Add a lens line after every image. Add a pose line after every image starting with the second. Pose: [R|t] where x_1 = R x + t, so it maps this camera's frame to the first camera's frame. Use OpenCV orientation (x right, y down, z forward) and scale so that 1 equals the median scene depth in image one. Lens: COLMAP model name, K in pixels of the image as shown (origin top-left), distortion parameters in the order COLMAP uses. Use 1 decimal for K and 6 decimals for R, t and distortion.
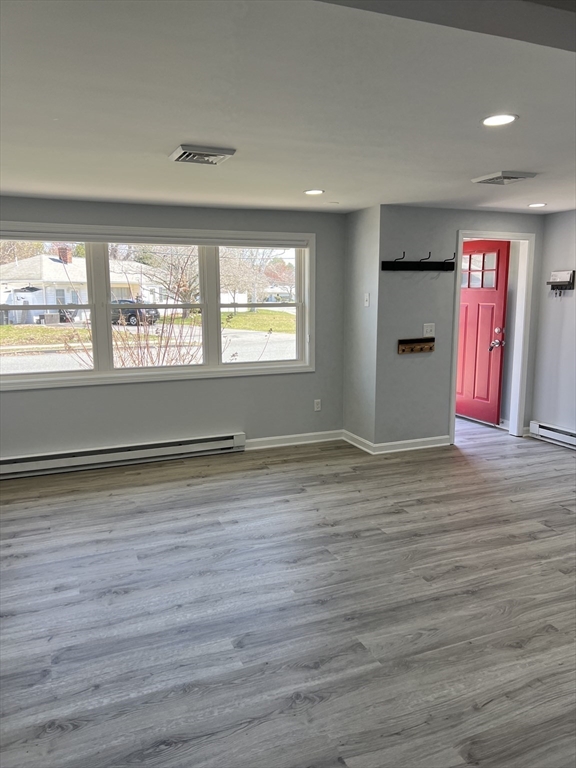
lens RADIAL K [[583.4, 0, 288.0], [0, 583.4, 384.0], [0, 0, 1]] dist [0.044847, -0.053331]
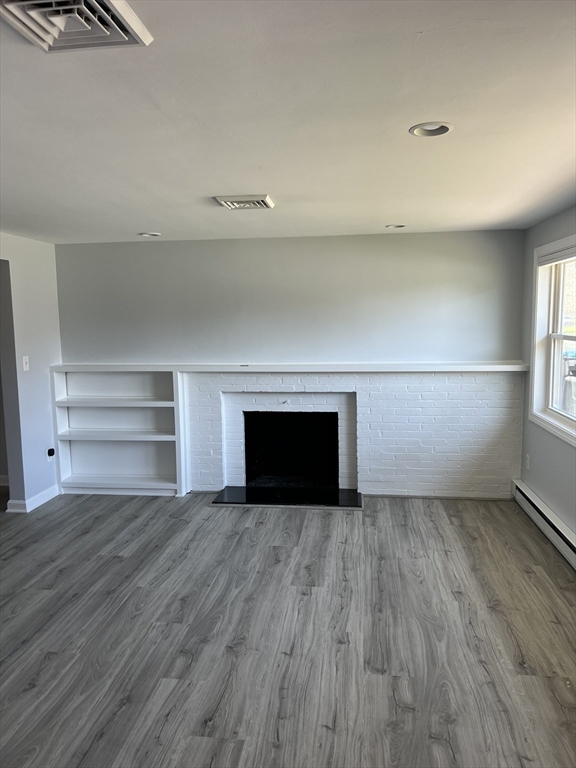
lens RADIAL K [[583.4, 0, 288.0], [0, 583.4, 384.0], [0, 0, 1]] dist [0.044847, -0.053331]
pose [[-0.509721, 0.111045, -0.853143, 0.651419], [-0.119255, 0.972943, 0.197888, -0.240638], [0.852034, 0.202610, -0.482687, 1.398902]]
